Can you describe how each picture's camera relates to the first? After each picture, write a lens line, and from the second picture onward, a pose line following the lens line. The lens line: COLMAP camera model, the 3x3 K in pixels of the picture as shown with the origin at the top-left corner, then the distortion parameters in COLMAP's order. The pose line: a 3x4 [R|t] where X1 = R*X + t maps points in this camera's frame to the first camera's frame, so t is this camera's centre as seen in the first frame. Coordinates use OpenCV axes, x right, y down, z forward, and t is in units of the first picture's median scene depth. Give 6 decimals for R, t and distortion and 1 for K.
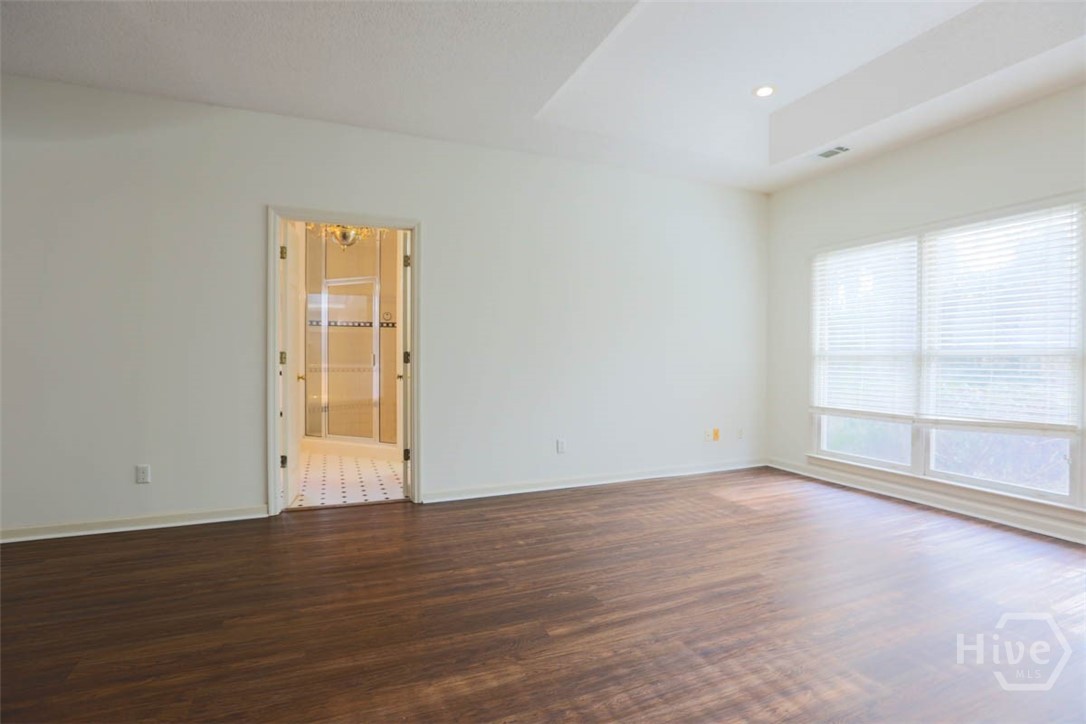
lens RADIAL K [[529.8, 0, 546.7], [0, 529.8, 360.3], [0, 0, 1]] dist [-0.057618, 0.024197]
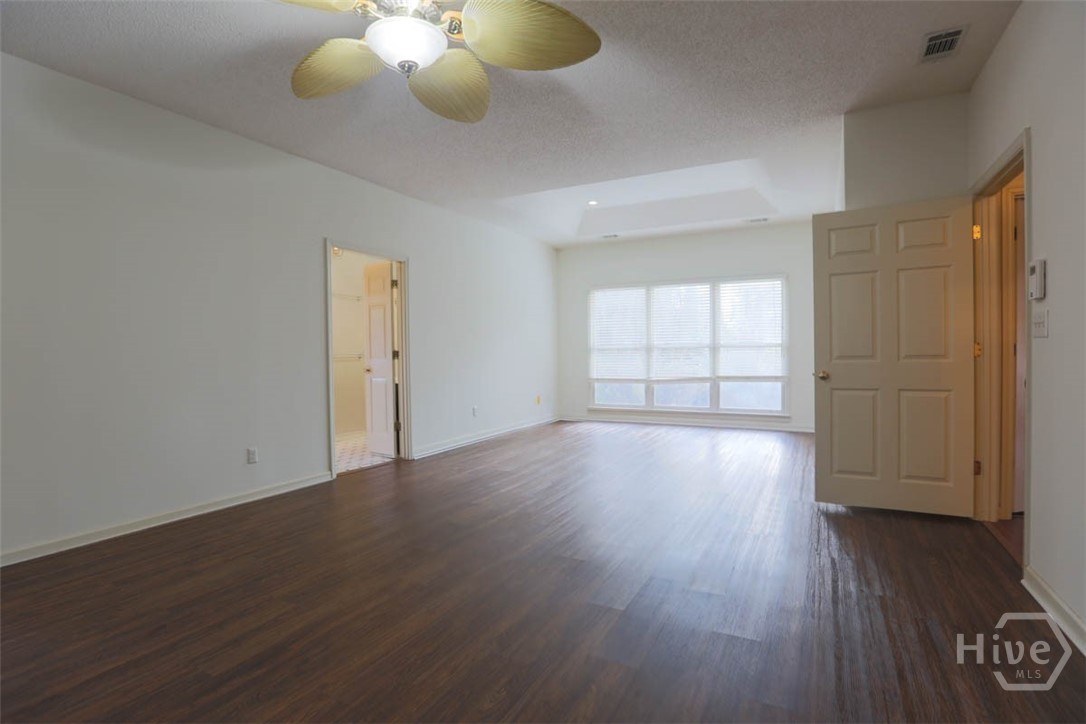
lens RADIAL K [[529.8, 0, 546.7], [0, 529.8, 360.3], [0, 0, 1]] dist [-0.057618, 0.024197]
pose [[0.777412, -0.029185, 0.628314, -0.732892], [0.025278, 0.999566, 0.015153, -0.001722], [-0.628483, 0.004102, 0.777812, -0.274257]]
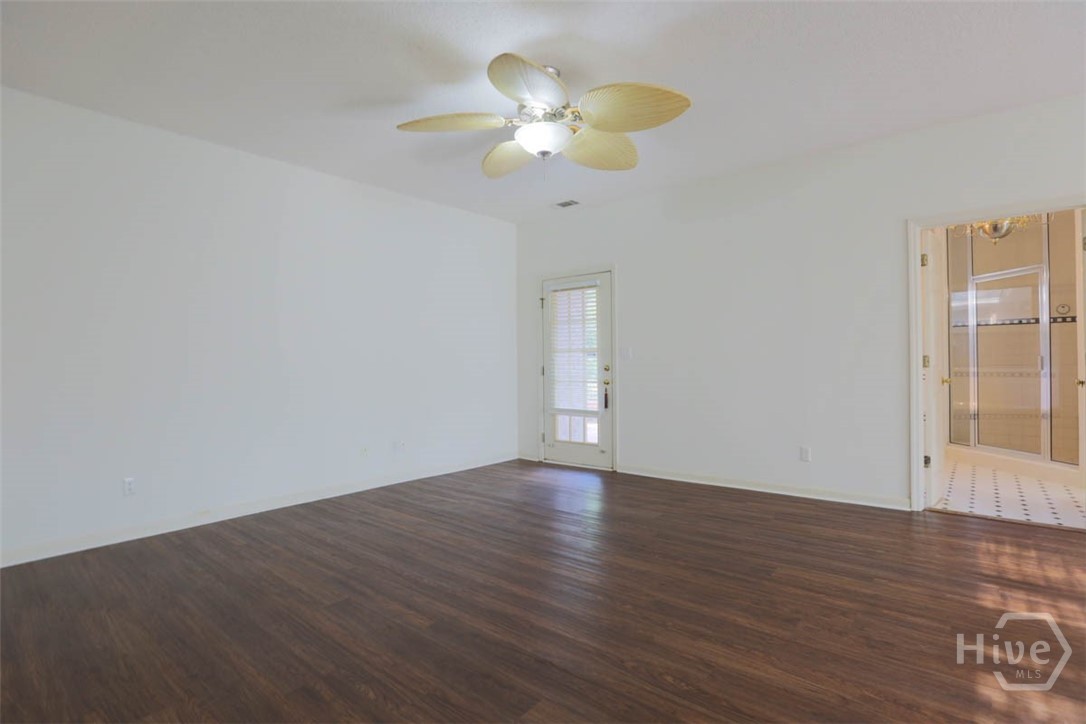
lens RADIAL K [[529.8, 0, 546.7], [0, 529.8, 360.3], [0, 0, 1]] dist [-0.057618, 0.024197]
pose [[0.460955, -0.011527, -0.887349, 0.048208], [0.004054, 0.999933, -0.010884, 0.001496], [0.887414, 0.001420, 0.460970, -0.115029]]
